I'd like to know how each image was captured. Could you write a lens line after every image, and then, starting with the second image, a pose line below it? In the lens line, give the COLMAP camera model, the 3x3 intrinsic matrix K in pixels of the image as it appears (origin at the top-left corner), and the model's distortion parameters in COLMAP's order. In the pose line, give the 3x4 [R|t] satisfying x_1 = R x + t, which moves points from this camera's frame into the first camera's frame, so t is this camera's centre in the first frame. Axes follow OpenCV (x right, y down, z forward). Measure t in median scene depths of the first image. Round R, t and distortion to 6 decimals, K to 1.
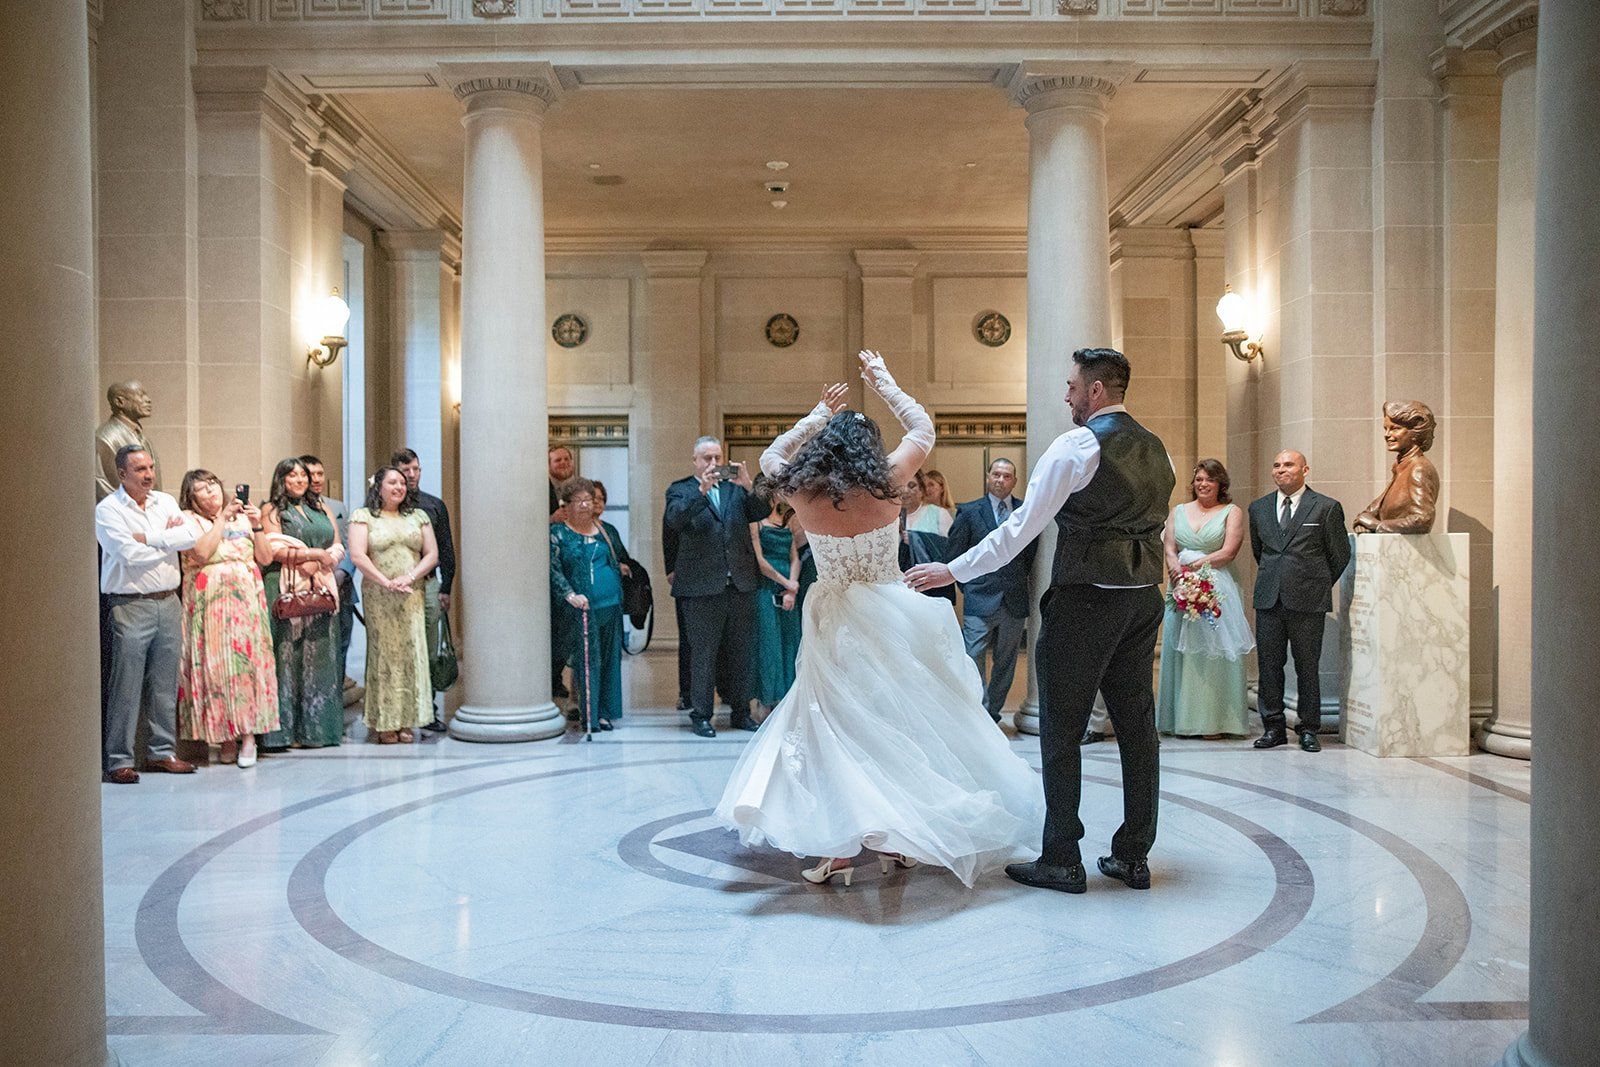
lens RADIAL K [[1288.2, 0, 778.3], [0, 1288.2, 553.3], [0, 0, 1]] dist [0.028512, -0.075987]
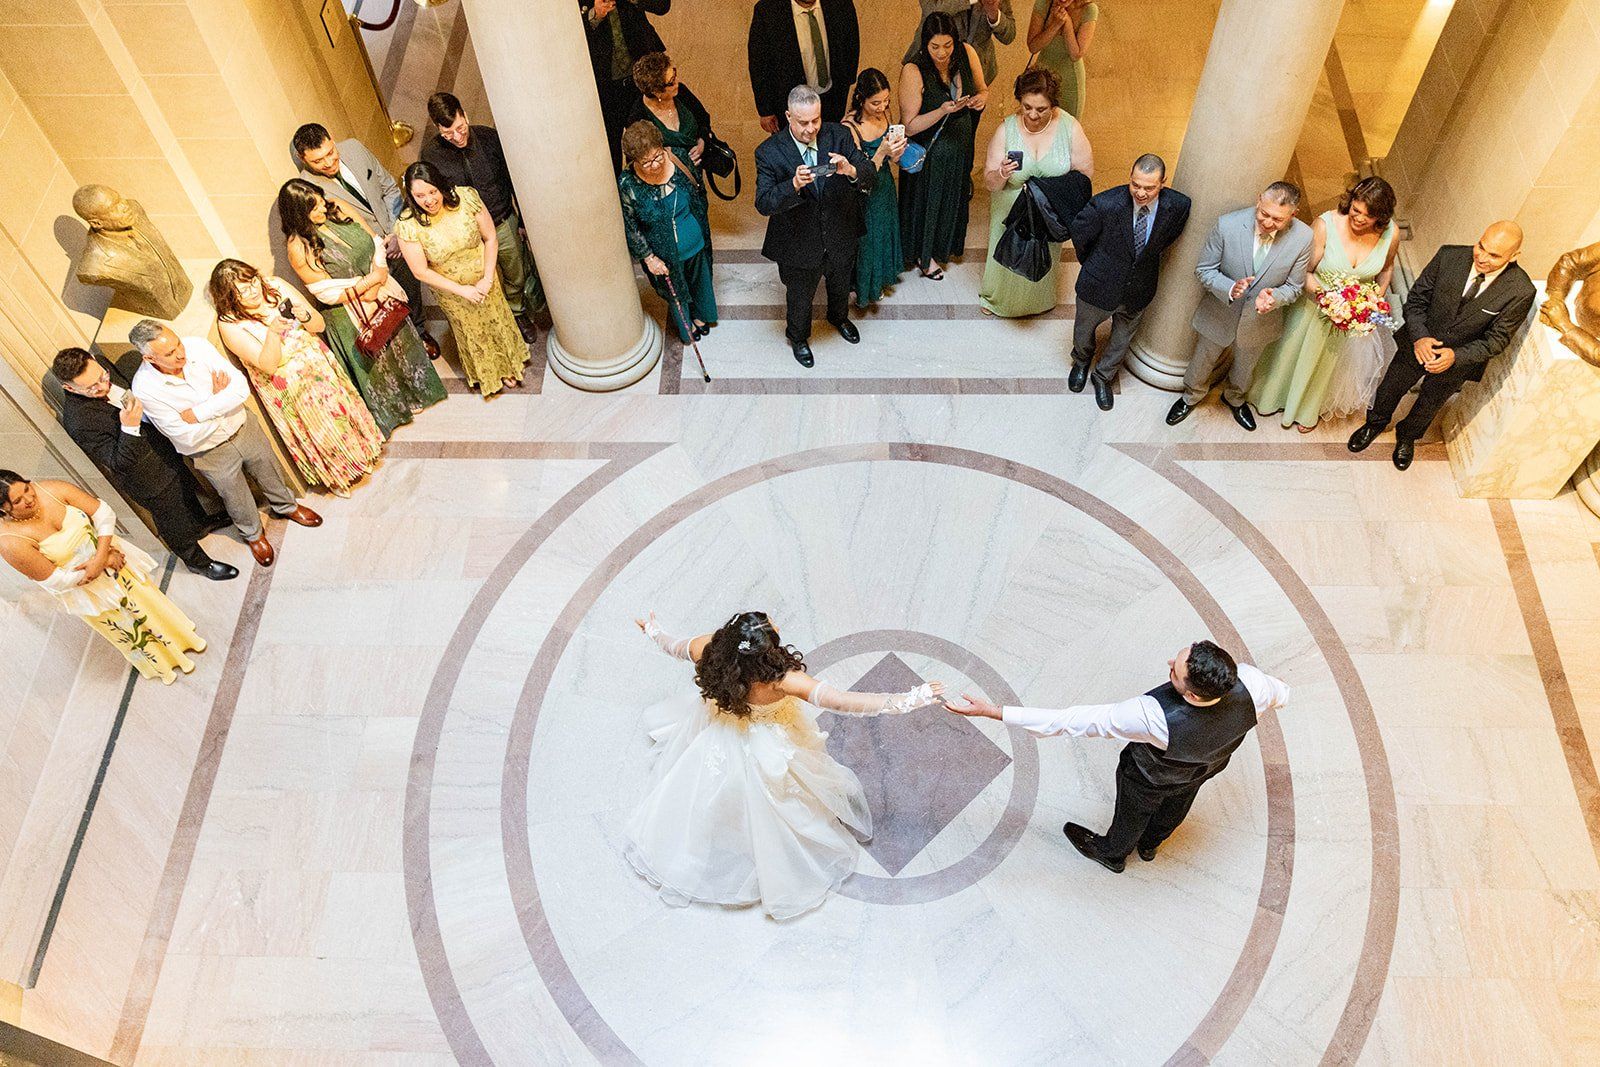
lens RADIAL K [[1288.2, 0, 800.2], [0, 1288.2, 497.3], [0, 0, 1]] dist [0.028512, -0.075987]
pose [[0.998931, 0.014789, -0.043801, -0.017773], [0.028482, 0.549419, 0.835061, -0.790392], [0.036415, -0.835416, 0.548410, 0.454461]]
